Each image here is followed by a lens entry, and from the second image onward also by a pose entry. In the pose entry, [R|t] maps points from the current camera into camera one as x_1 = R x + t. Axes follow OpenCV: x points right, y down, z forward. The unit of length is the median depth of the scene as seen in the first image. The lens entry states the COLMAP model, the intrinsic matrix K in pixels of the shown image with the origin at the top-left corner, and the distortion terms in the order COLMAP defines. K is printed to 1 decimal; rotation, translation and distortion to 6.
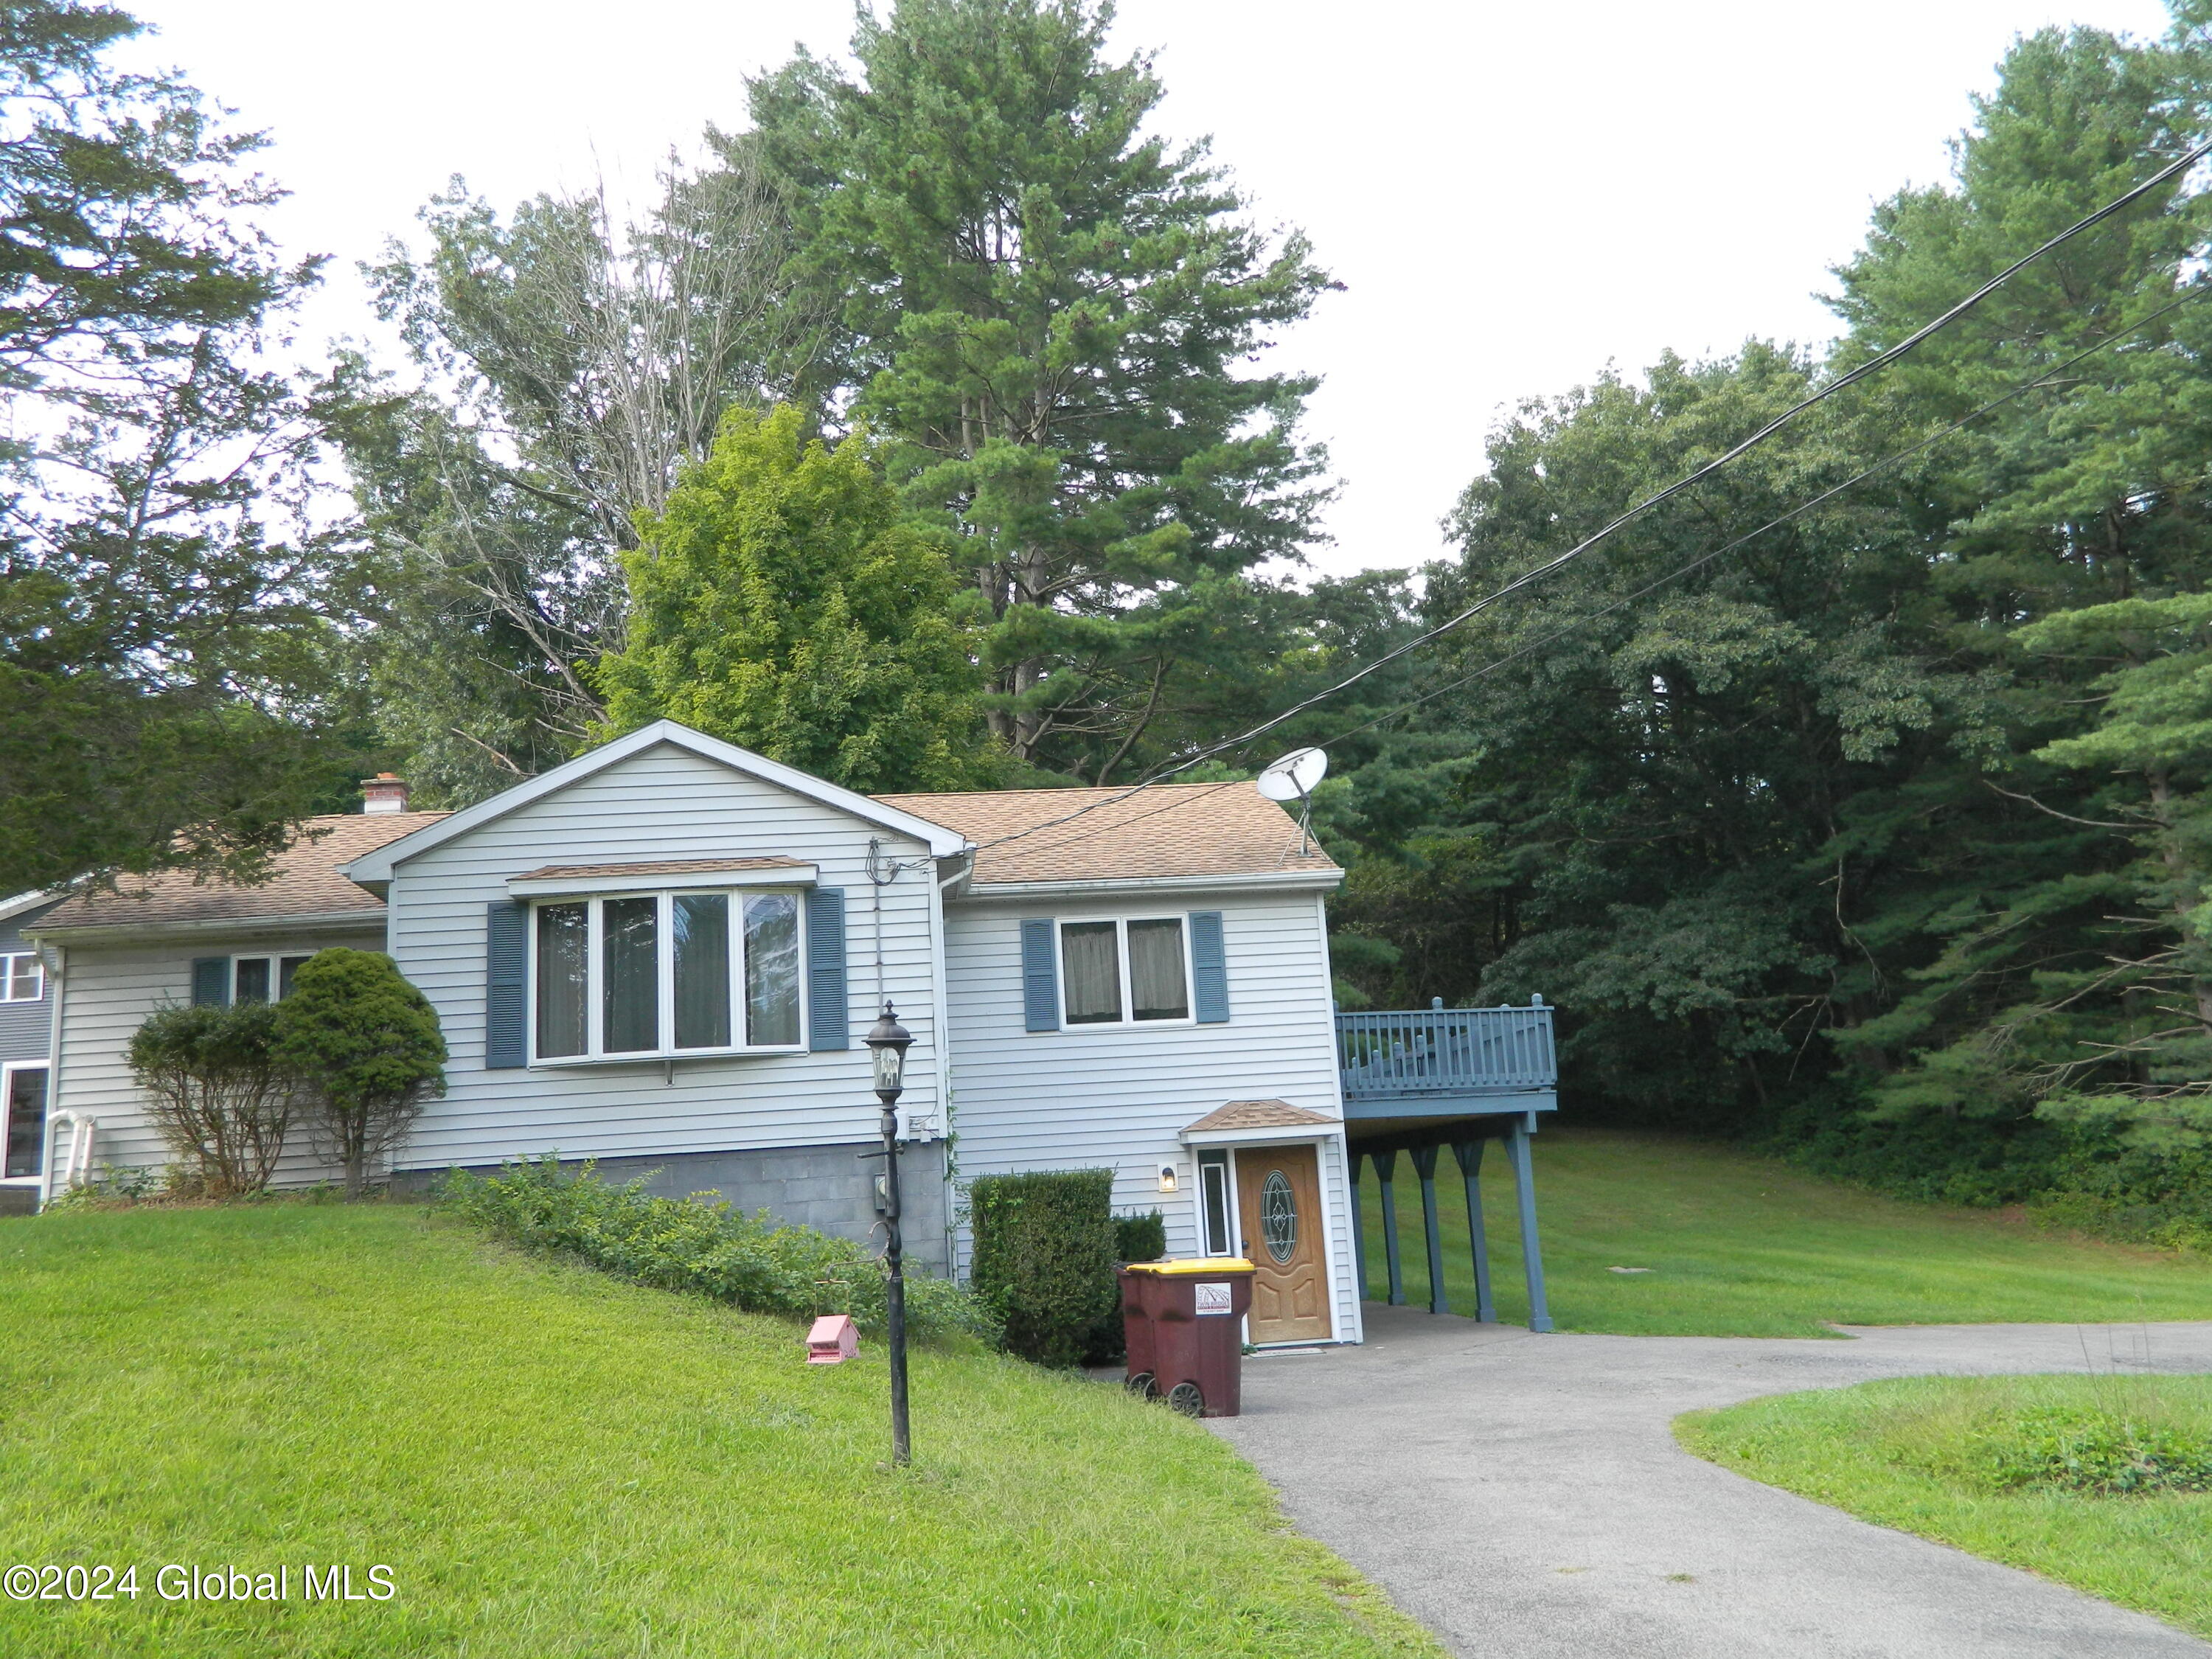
lens RADIAL K [[1813.3, 0, 1106.0], [0, 1813.3, 829.5], [0, 0, 1]] dist [-0.004415, -0.005617]
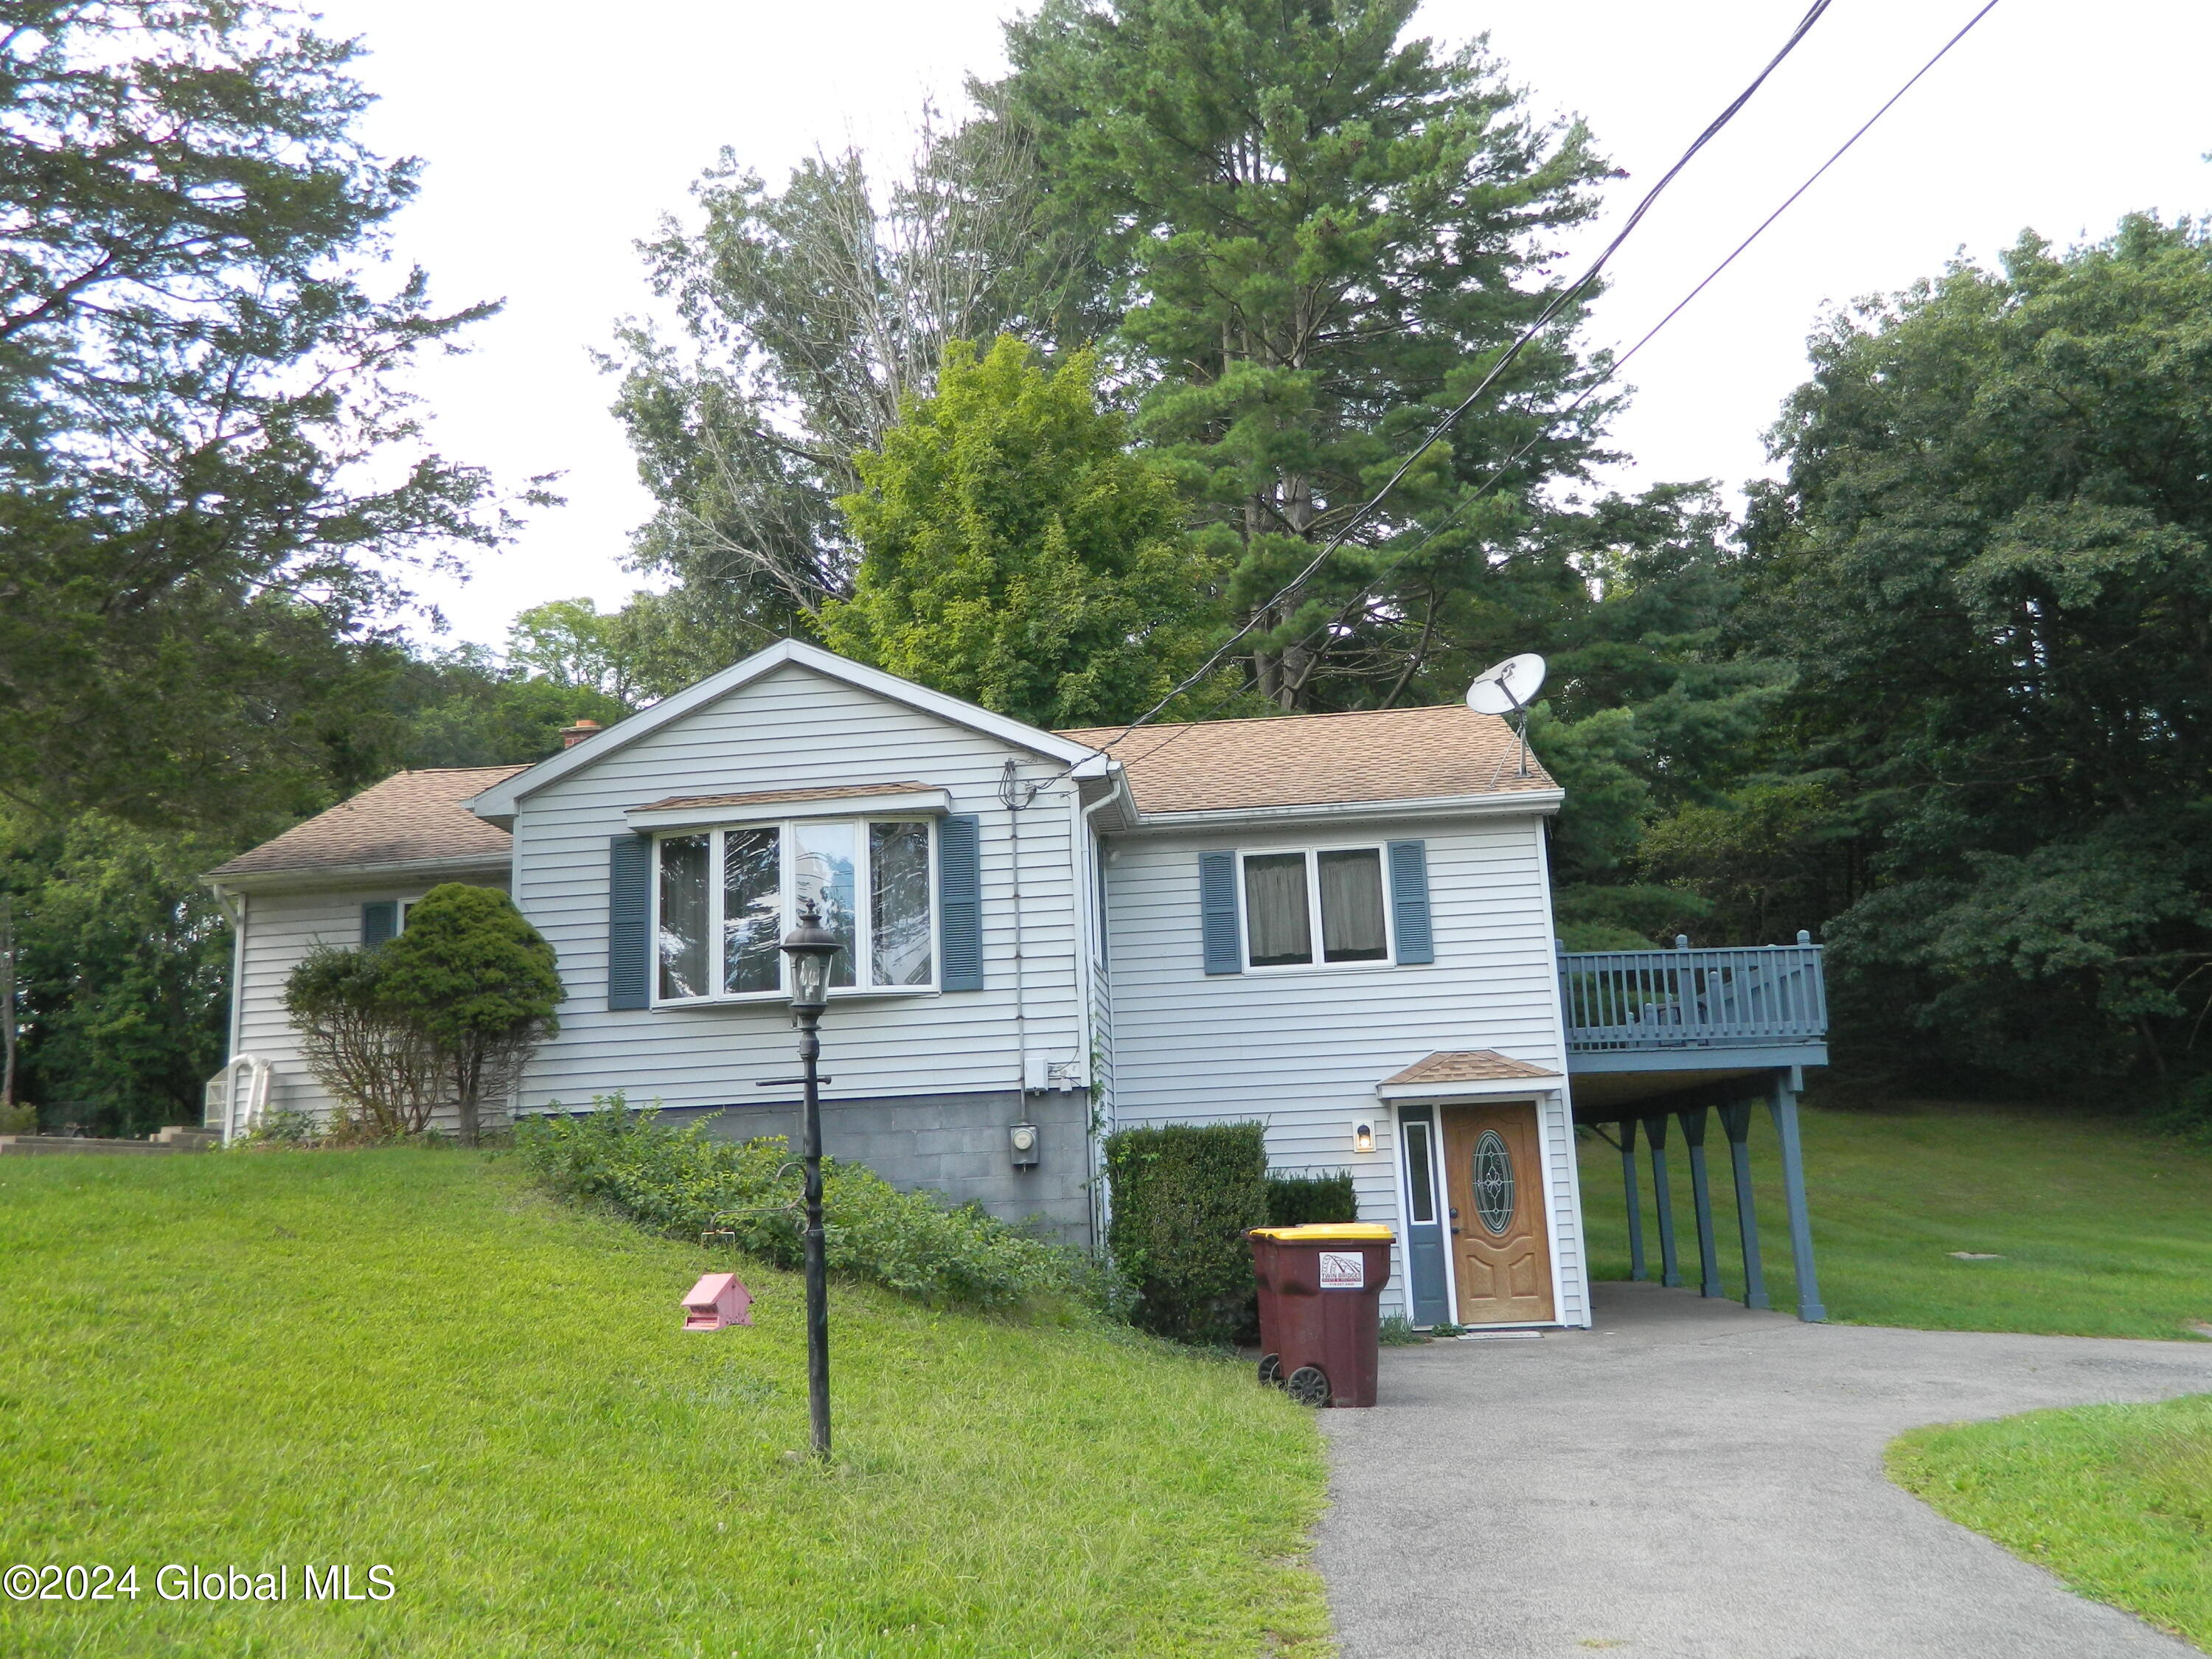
lens RADIAL K [[1813.3, 0, 1106.0], [0, 1813.3, 829.5], [0, 0, 1]] dist [-0.004415, -0.005617]
pose [[0.981568, -0.019036, -0.190162, 0.046110], [0.021858, 0.999680, 0.012755, 0.014607], [0.189858, -0.016676, 0.981670, 0.055284]]
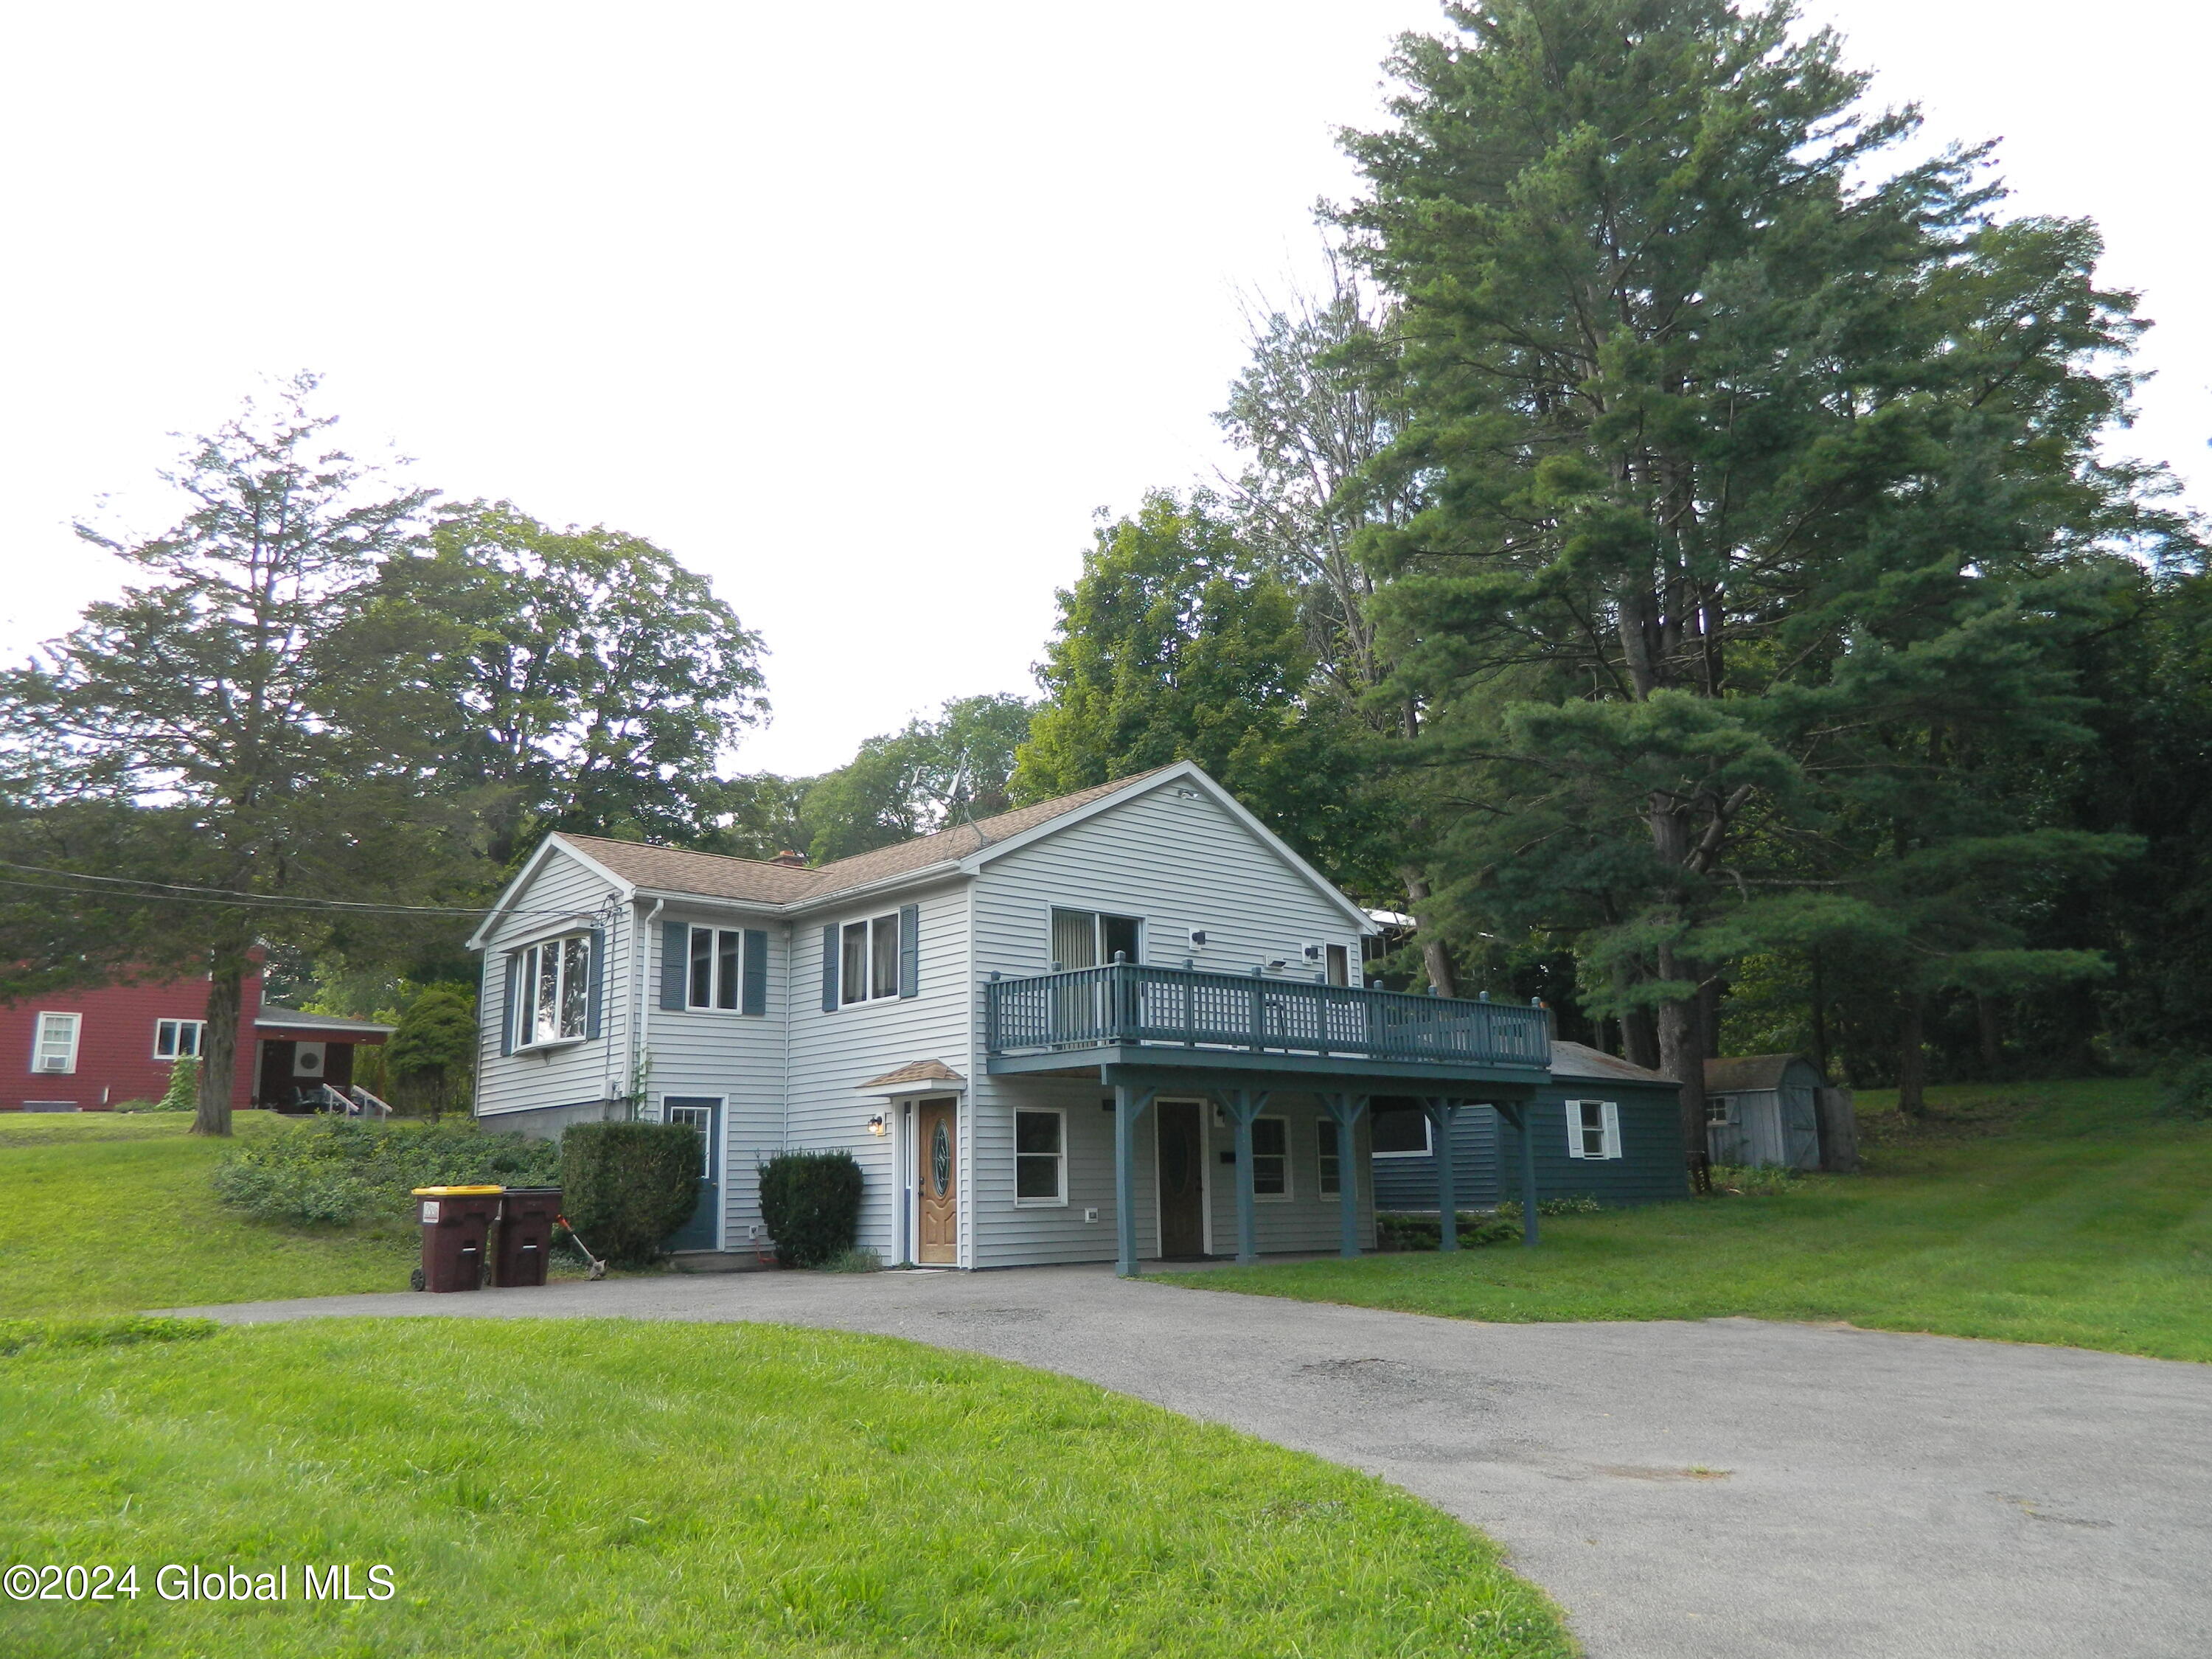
lens RADIAL K [[1626.8, 0, 1106.0], [0, 1626.8, 829.5], [0, 0, 1]] dist [0.002154, 0.002611]
pose [[0.596891, -0.130658, -0.791612, 0.580124], [0.151664, 0.987237, -0.048589, 0.039349], [0.787857, -0.091057, 0.609089, 0.258160]]
